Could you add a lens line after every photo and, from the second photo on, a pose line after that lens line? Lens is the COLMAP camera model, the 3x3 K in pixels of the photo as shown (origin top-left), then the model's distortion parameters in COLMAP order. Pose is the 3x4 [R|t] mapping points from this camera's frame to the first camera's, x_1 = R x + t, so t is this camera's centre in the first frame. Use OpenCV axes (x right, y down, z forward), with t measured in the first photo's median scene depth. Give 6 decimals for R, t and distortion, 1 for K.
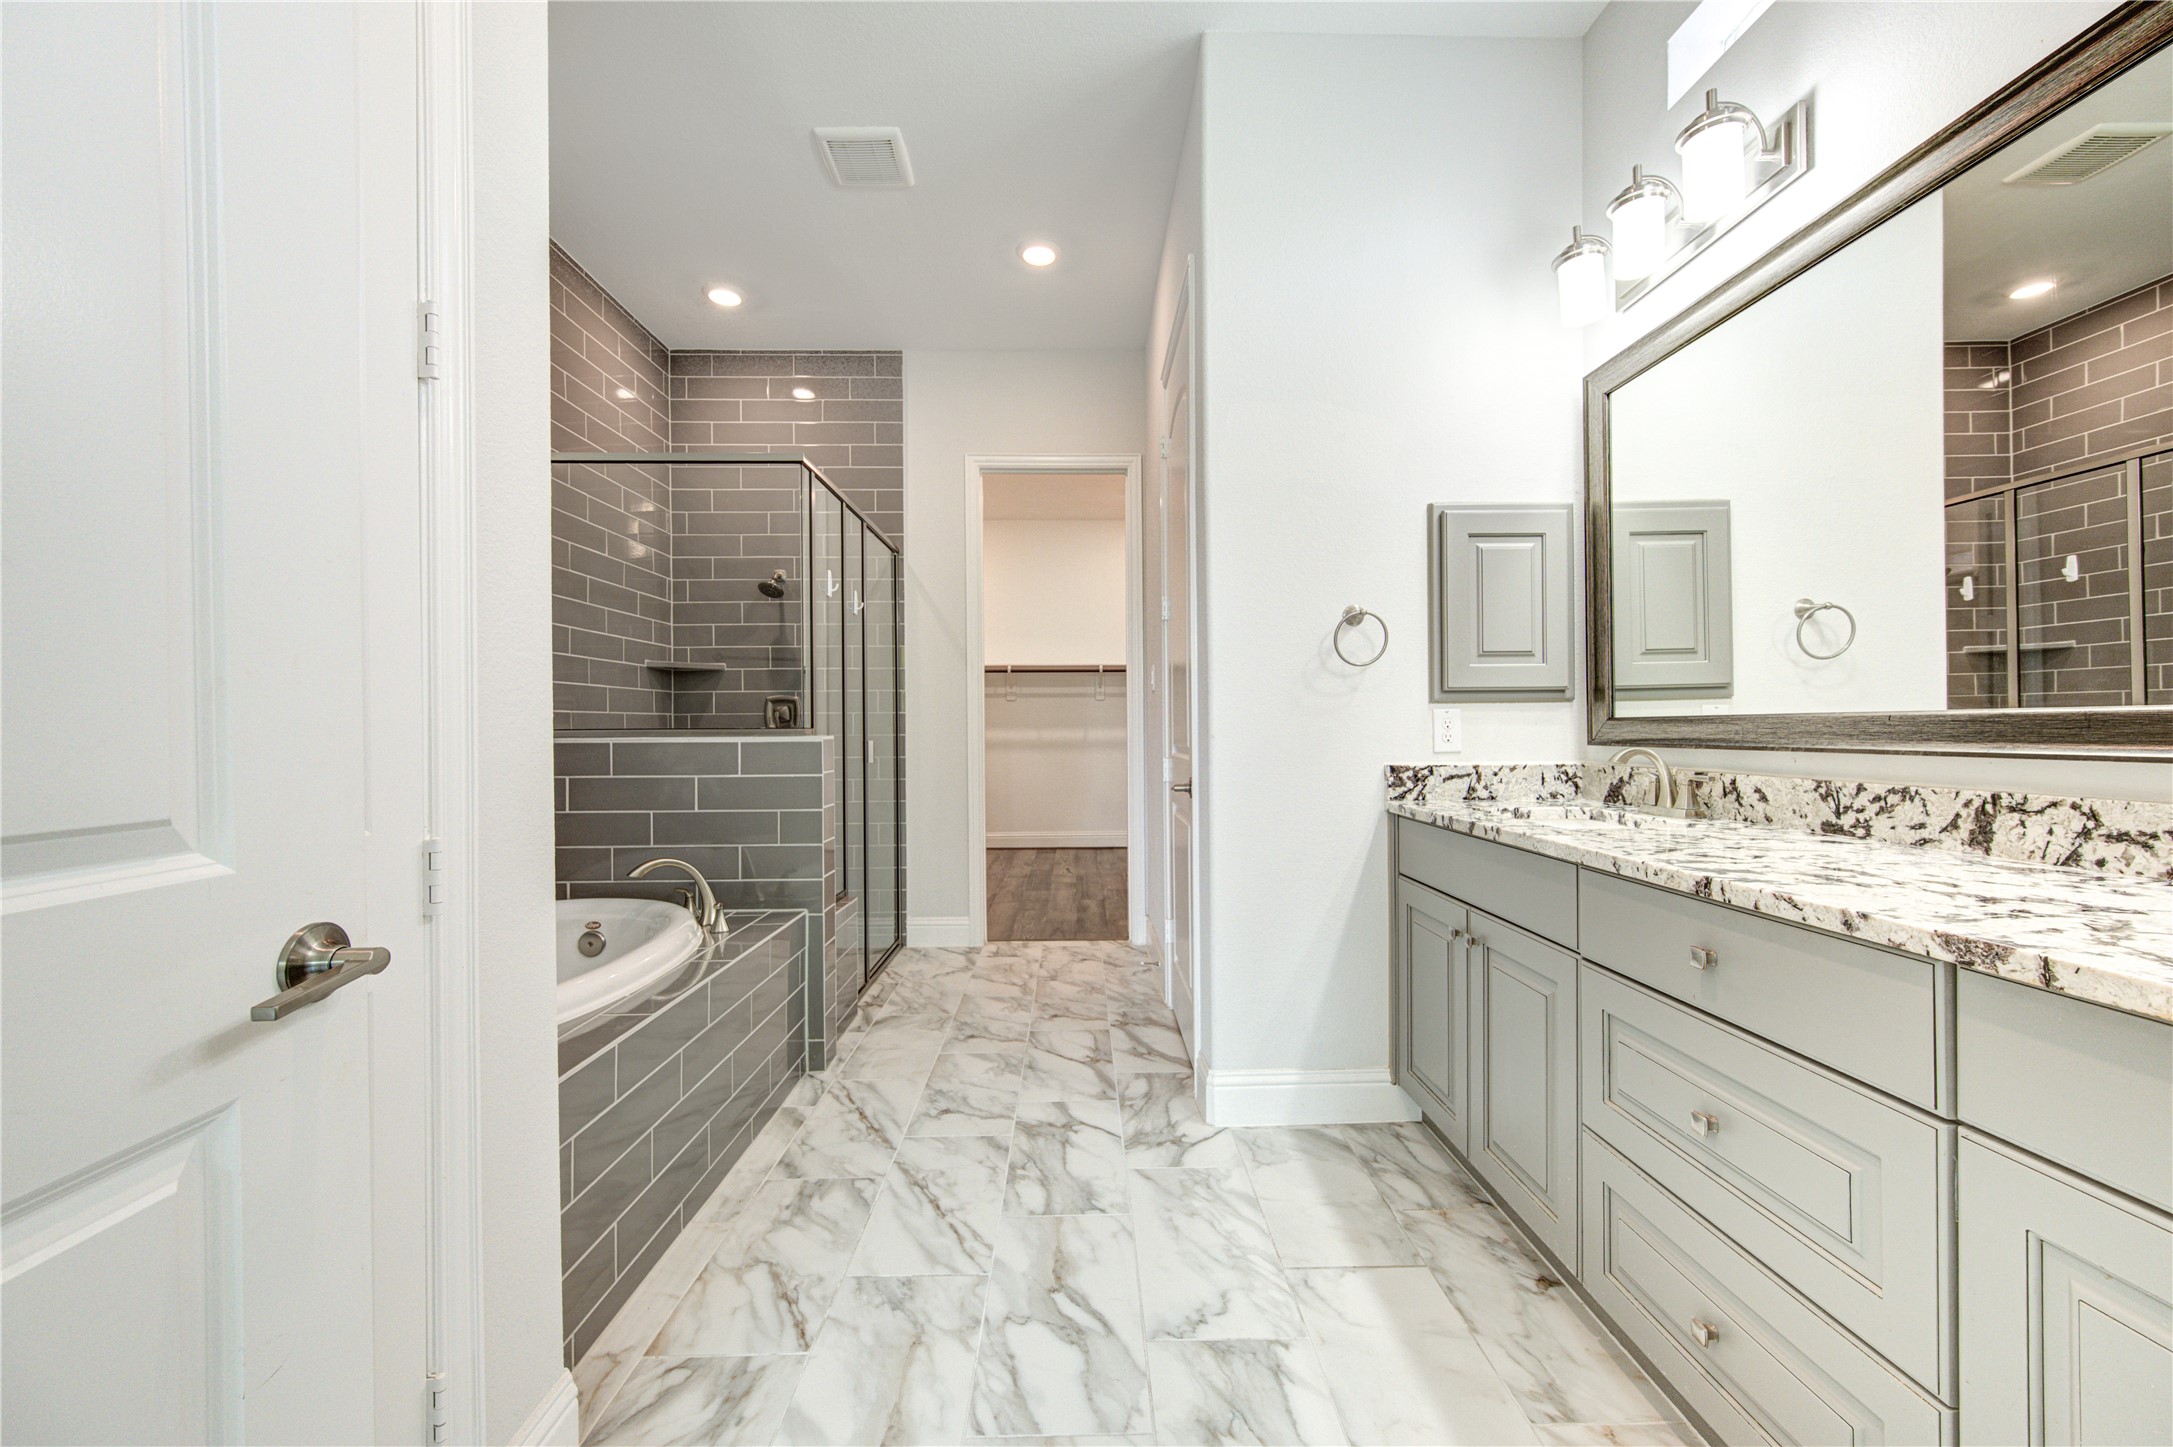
lens RADIAL K [[859.0, 0, 1082.3], [0, 859.0, 732.4], [0, 0, 1]] dist [0.003192, -0.001217]
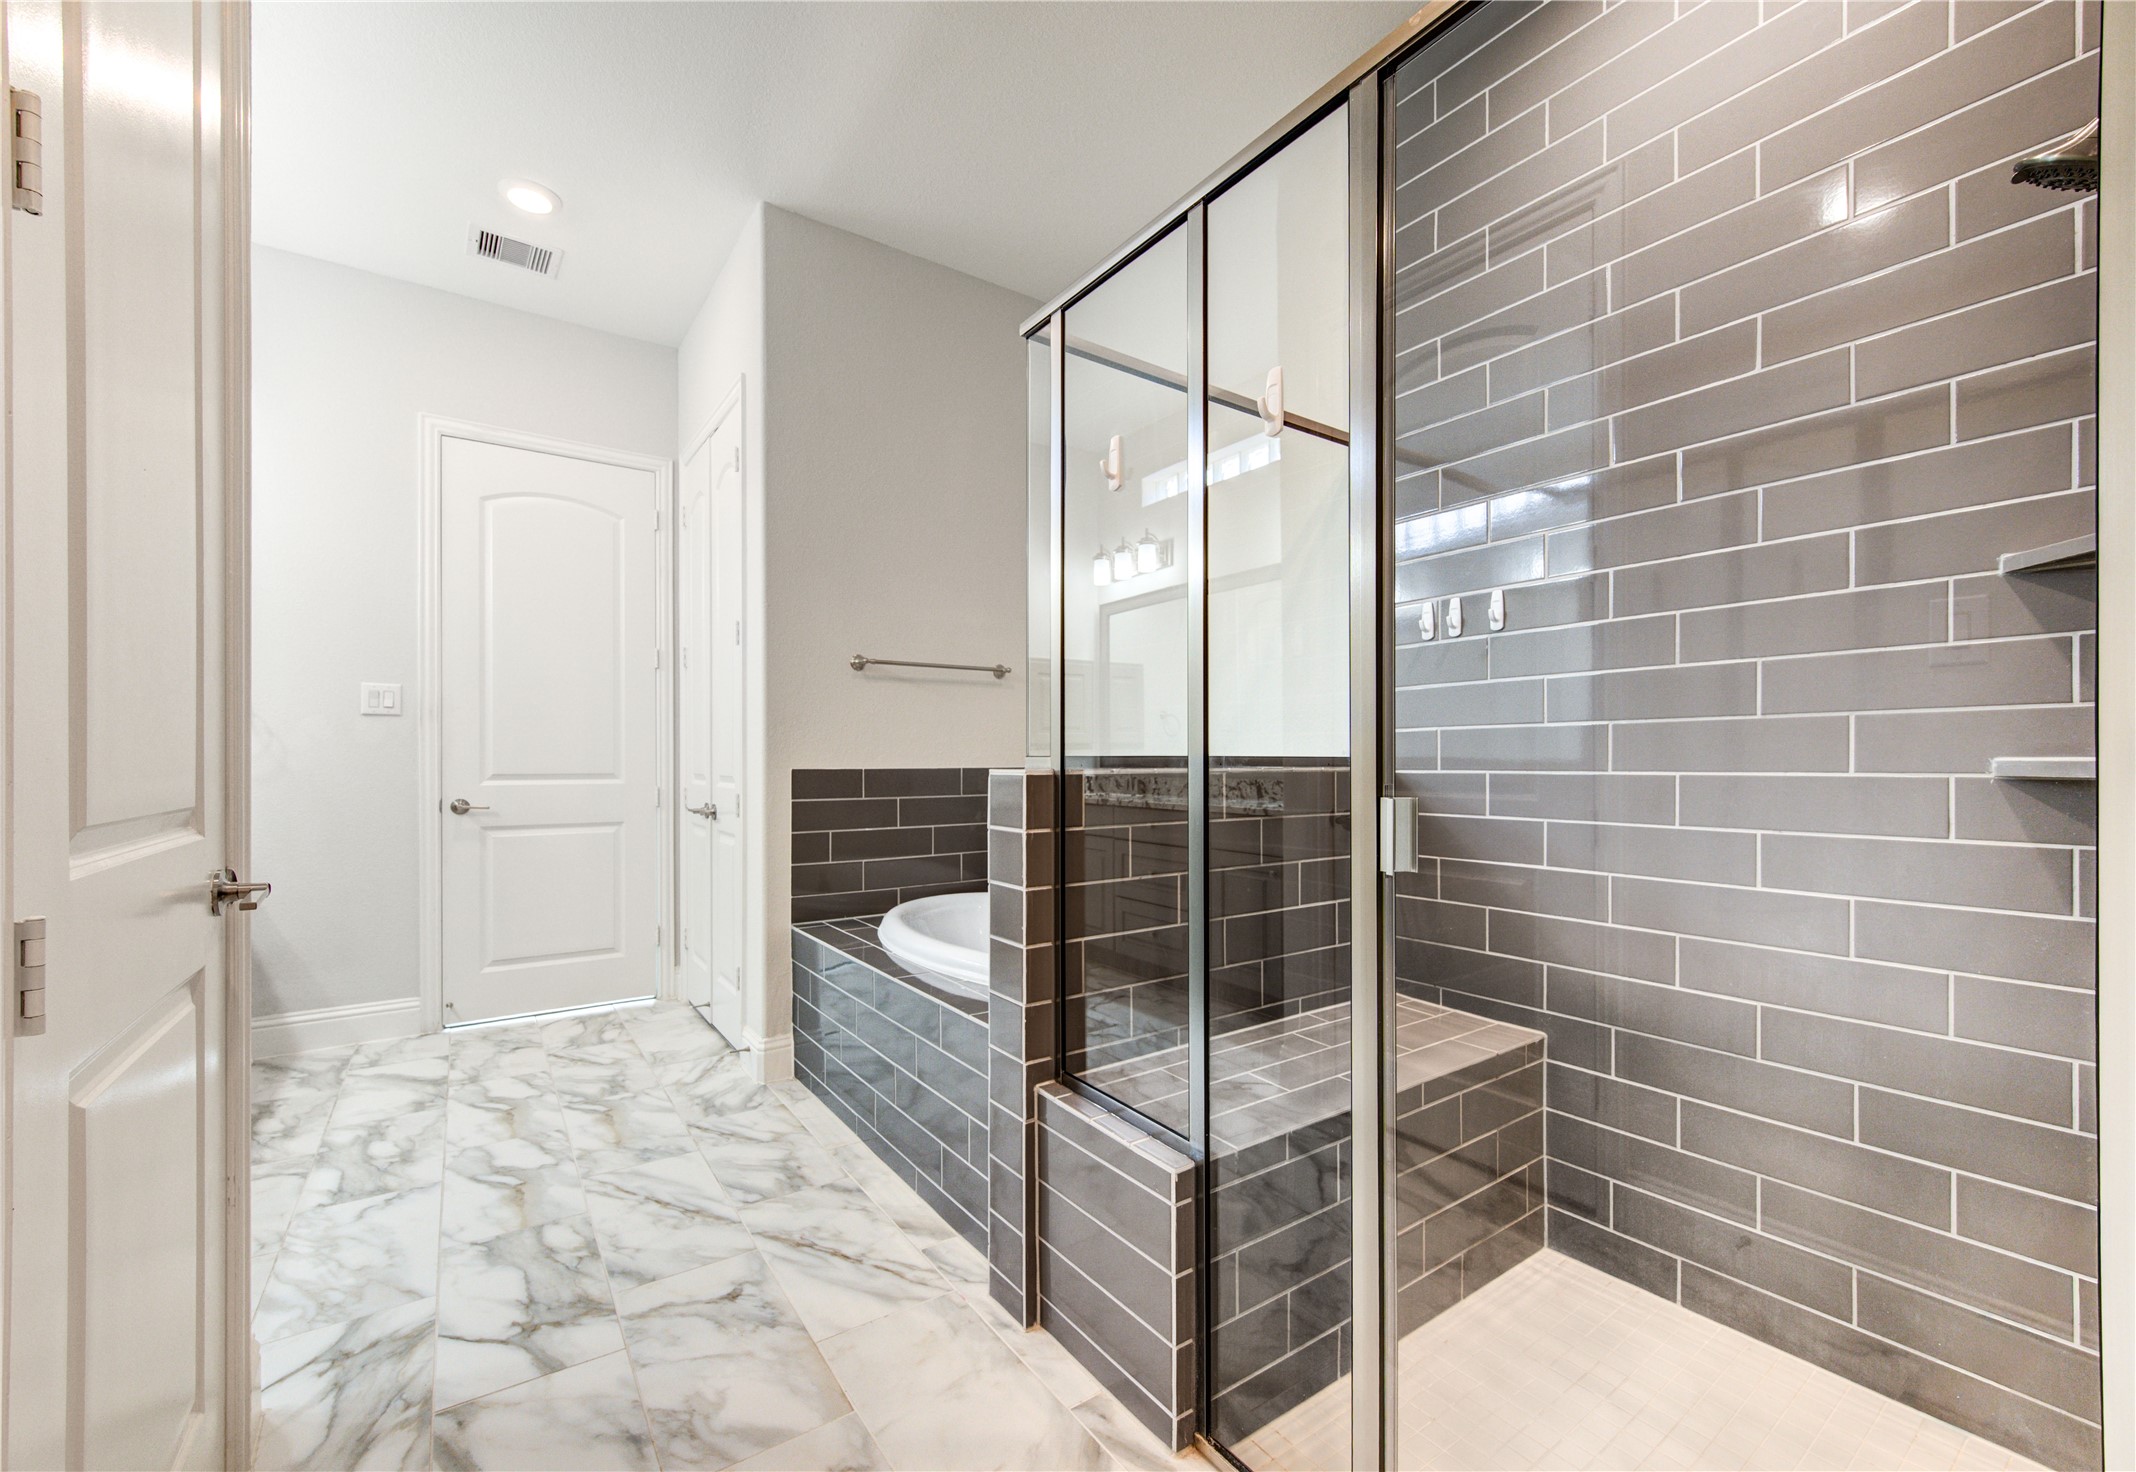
lens RADIAL K [[878.5, 0, 1058.5], [0, 878.5, 754.8], [0, 0, 1]] dist [-0.003286, -0.000336]
pose [[-0.830917, 0.004710, -0.556376, 0.019713], [0.003428, 0.999989, 0.003347, -0.007030], [0.556386, 0.000874, -0.830924, 1.883184]]
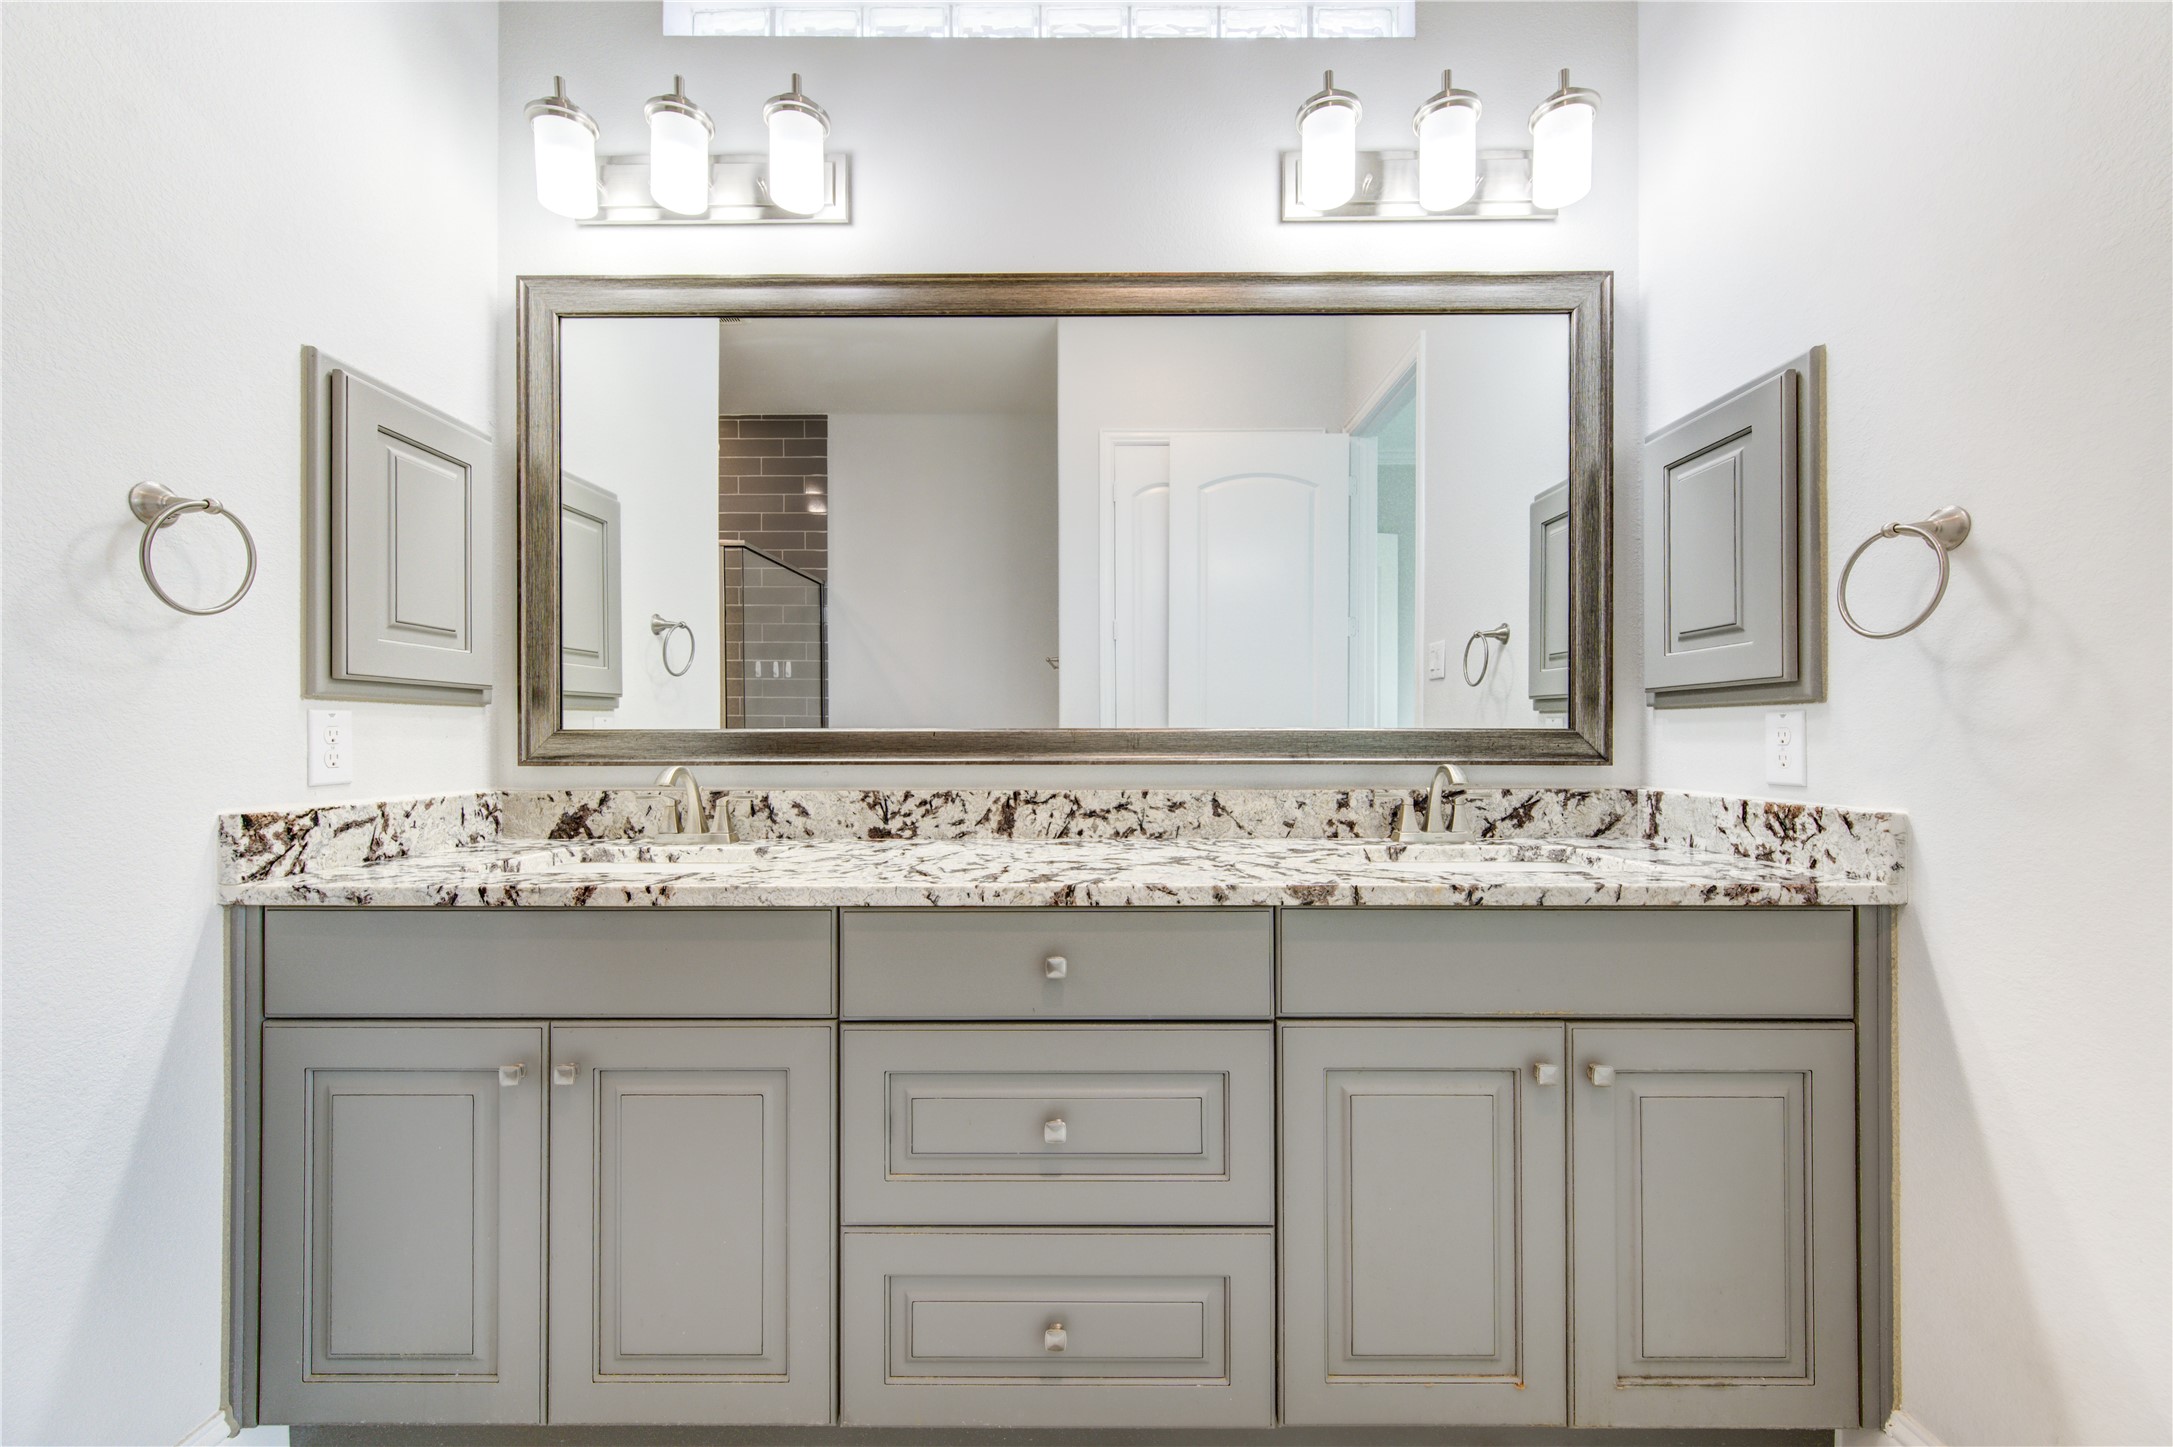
lens RADIAL K [[859.0, 0, 1106.2], [0, 859.0, 732.9], [0, 0, 1]] dist [0.003192, -0.001217]
pose [[0.012490, 0.013154, 0.999835, -0.156736], [0.006719, 0.999890, -0.013238, -0.000696], [-0.999899, 0.006884, 0.012400, 0.482602]]
